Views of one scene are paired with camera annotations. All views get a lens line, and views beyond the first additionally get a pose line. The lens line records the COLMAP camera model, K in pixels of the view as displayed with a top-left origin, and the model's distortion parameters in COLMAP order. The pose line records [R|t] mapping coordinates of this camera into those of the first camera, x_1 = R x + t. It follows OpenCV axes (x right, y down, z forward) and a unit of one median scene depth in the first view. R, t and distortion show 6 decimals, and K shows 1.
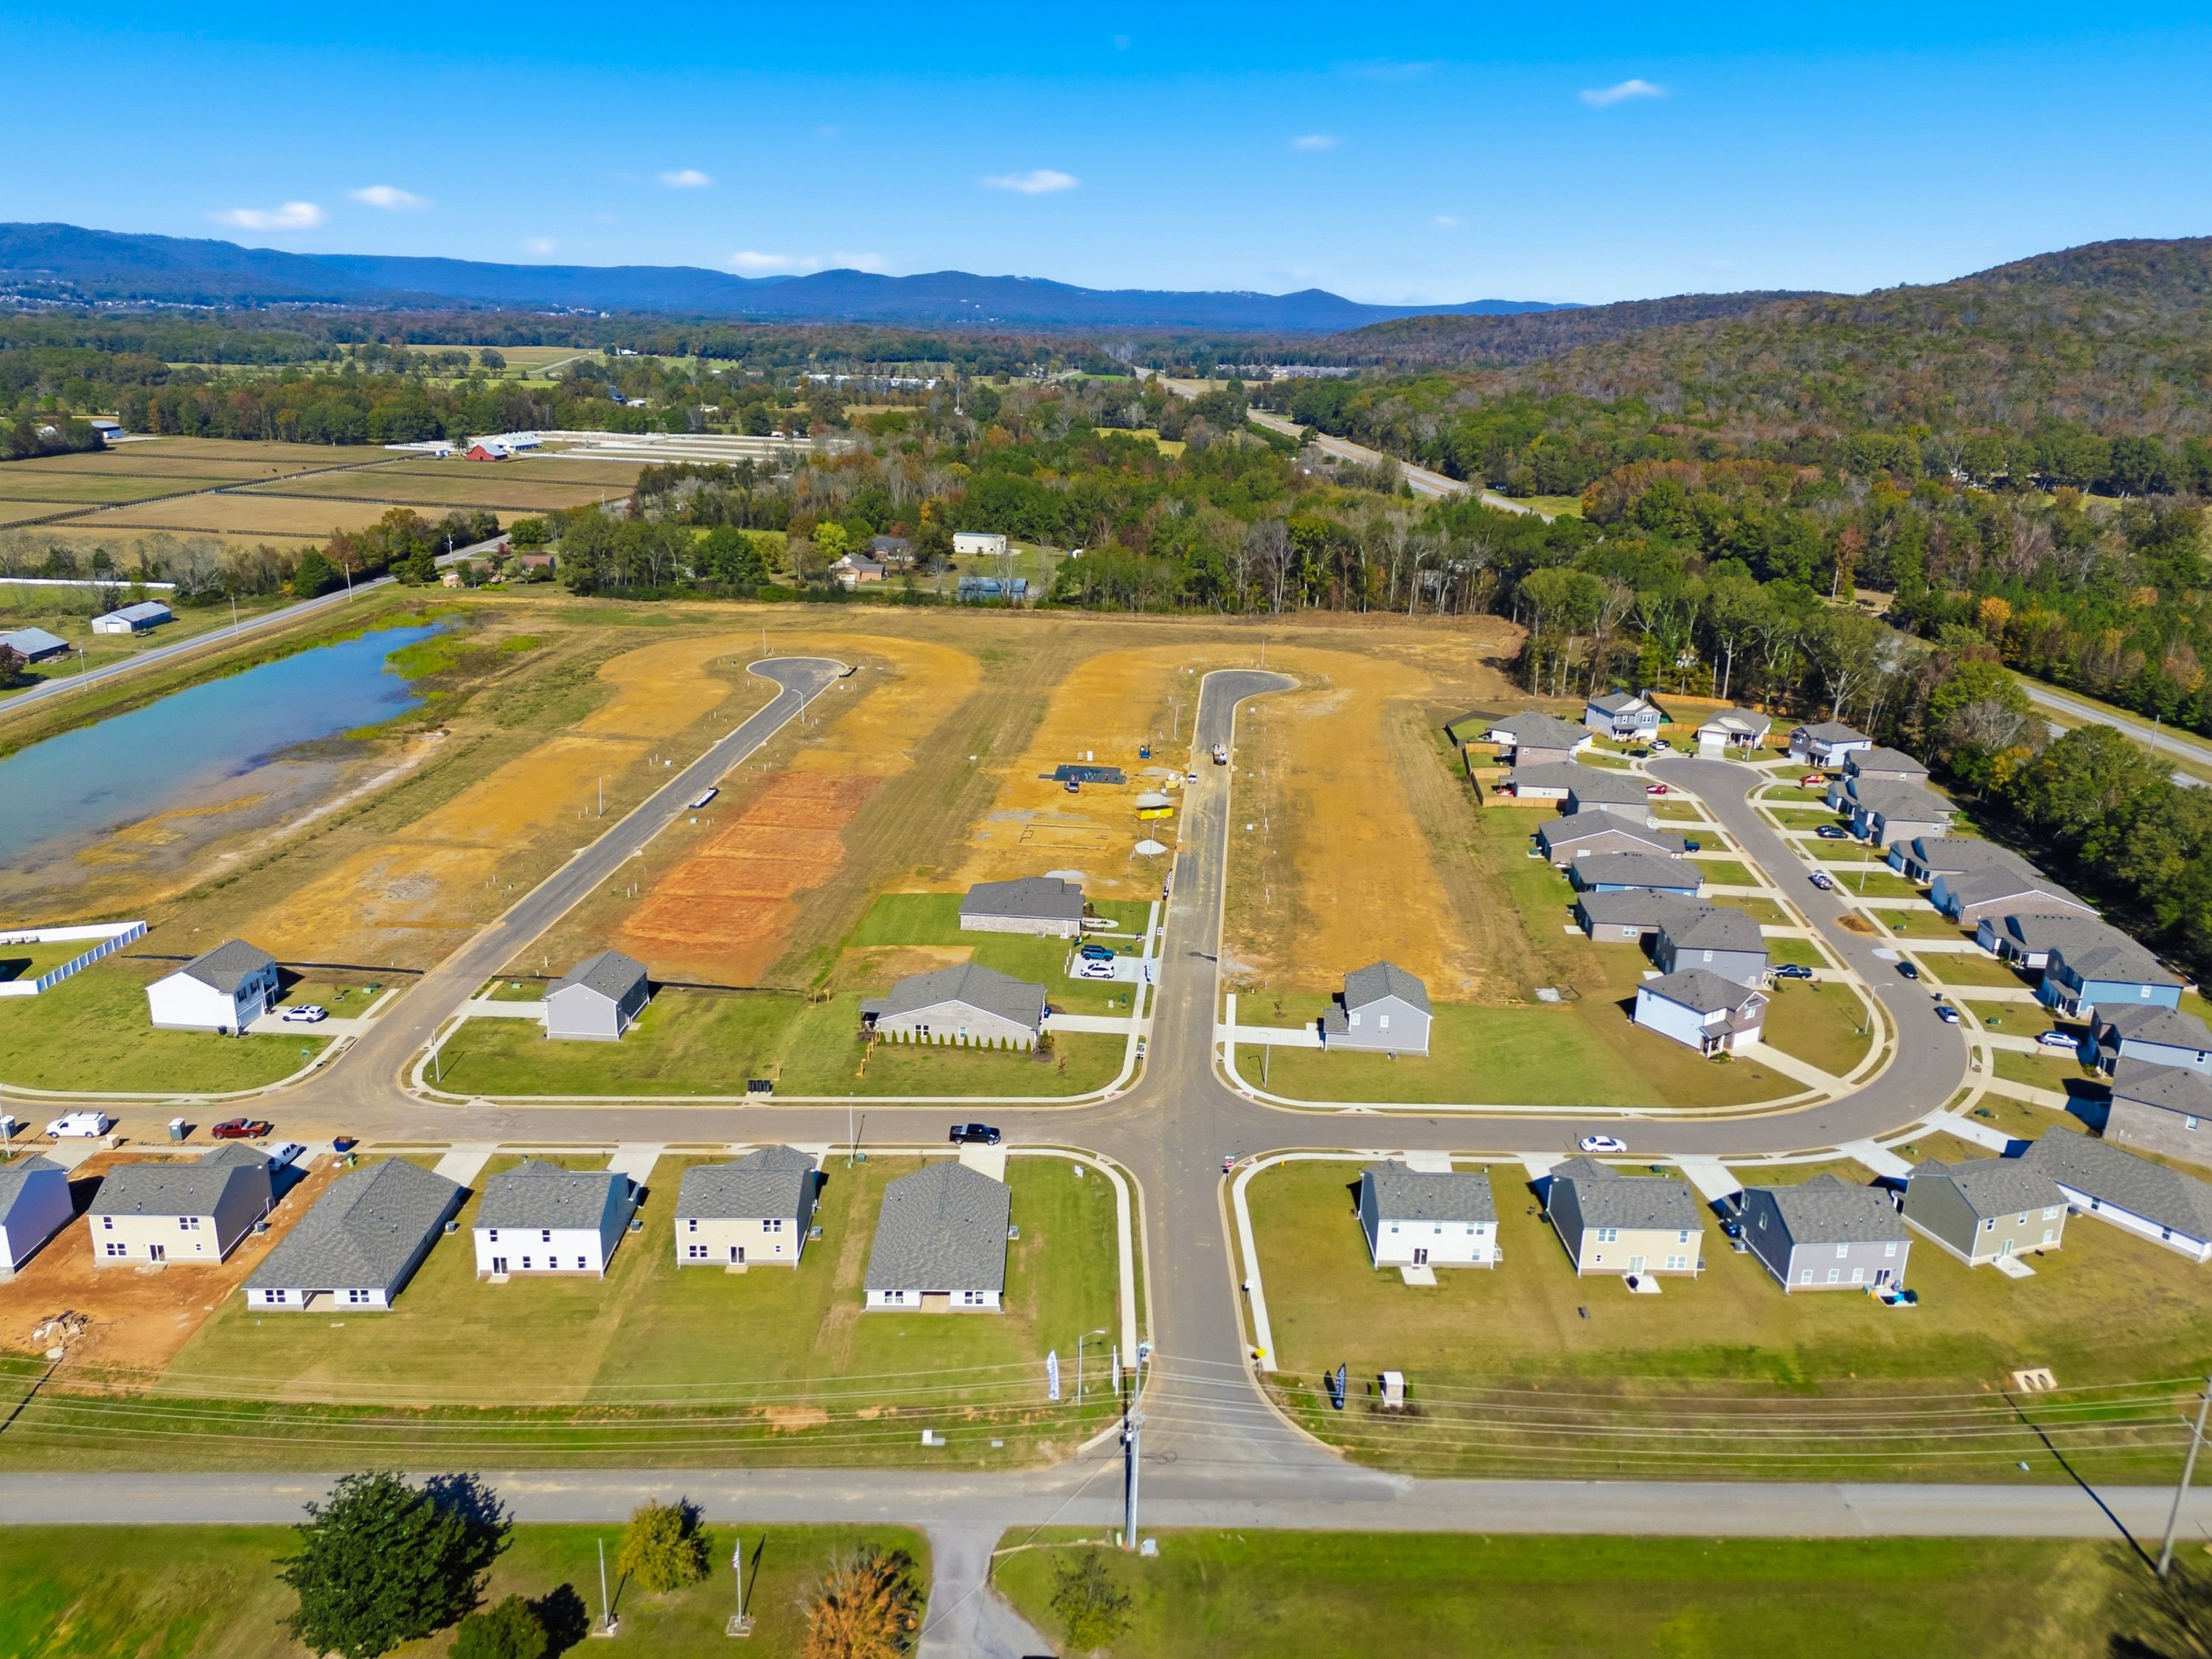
lens RADIAL K [[1824.5, 0, 1106.0], [0, 1824.5, 829.5], [0, 0, 1]] dist [0.119346, -0.183102]
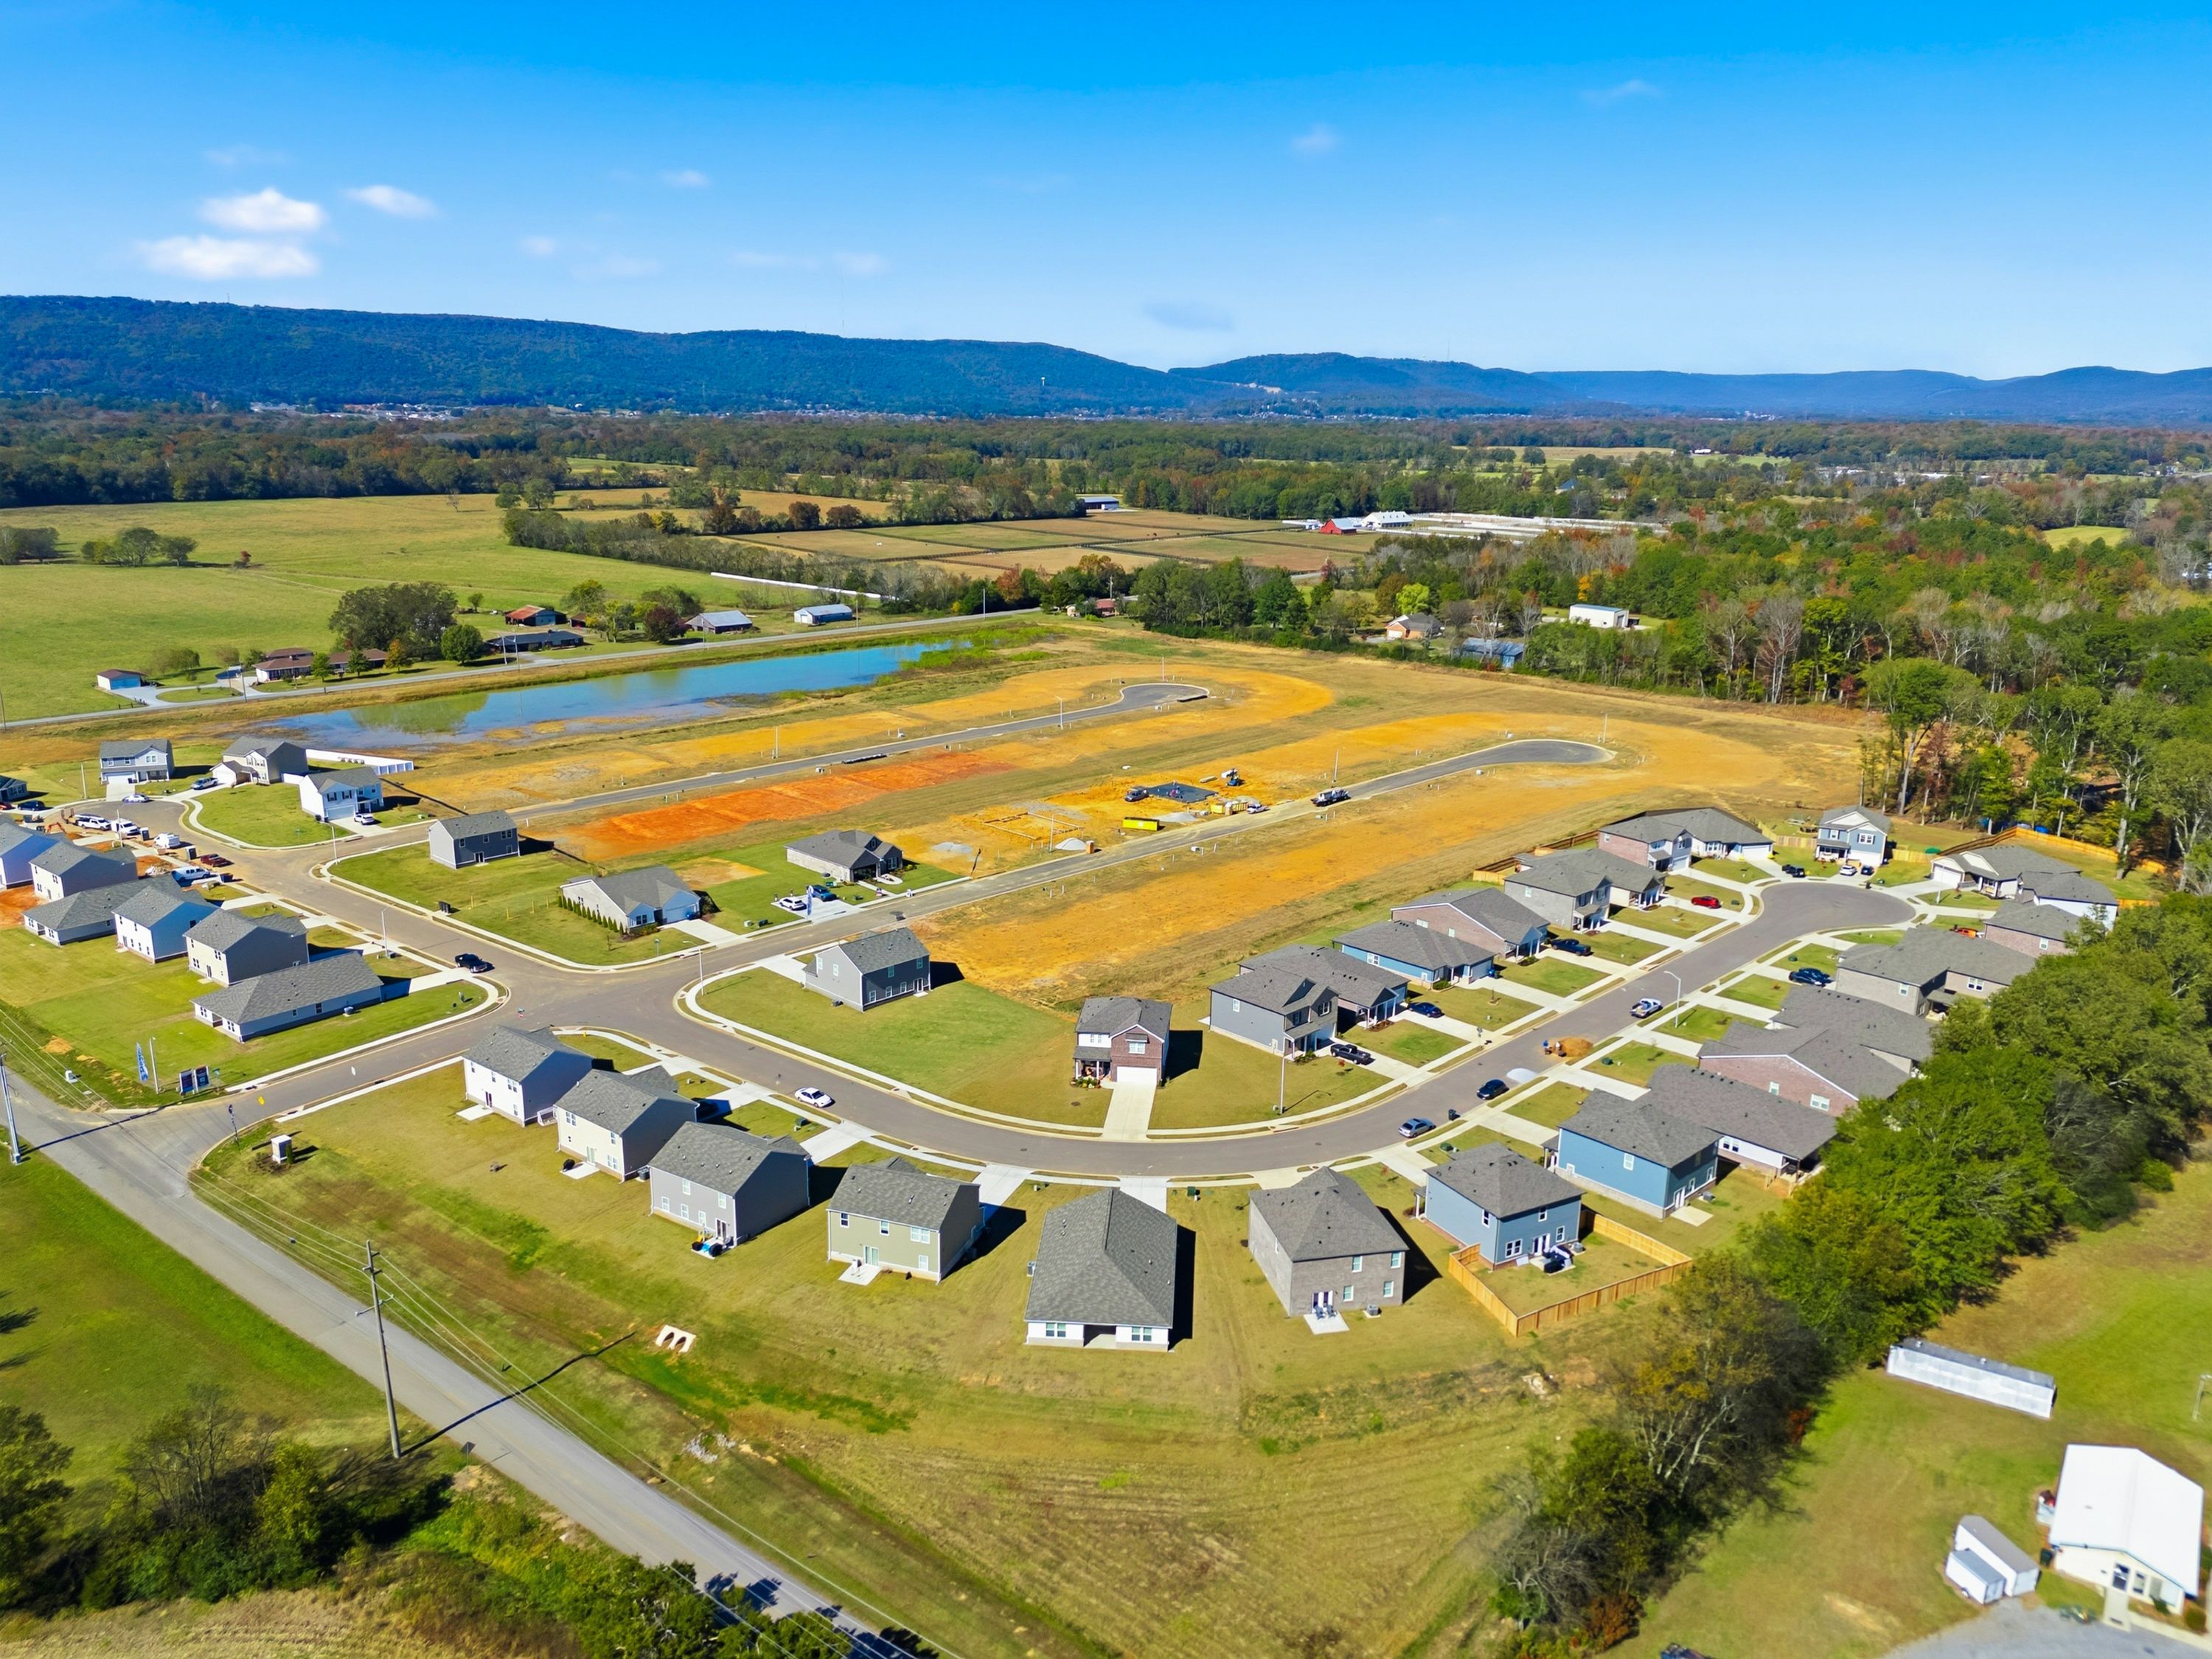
lens RADIAL K [[1824.5, 0, 1106.0], [0, 1824.5, 829.5], [0, 0, 1]] dist [0.119346, -0.183102]
pose [[0.718433, 0.141113, -0.681132, 0.605060], [-0.185283, 0.982651, 0.008150, -0.009330], [0.670466, 0.120347, 0.732115, 0.189126]]
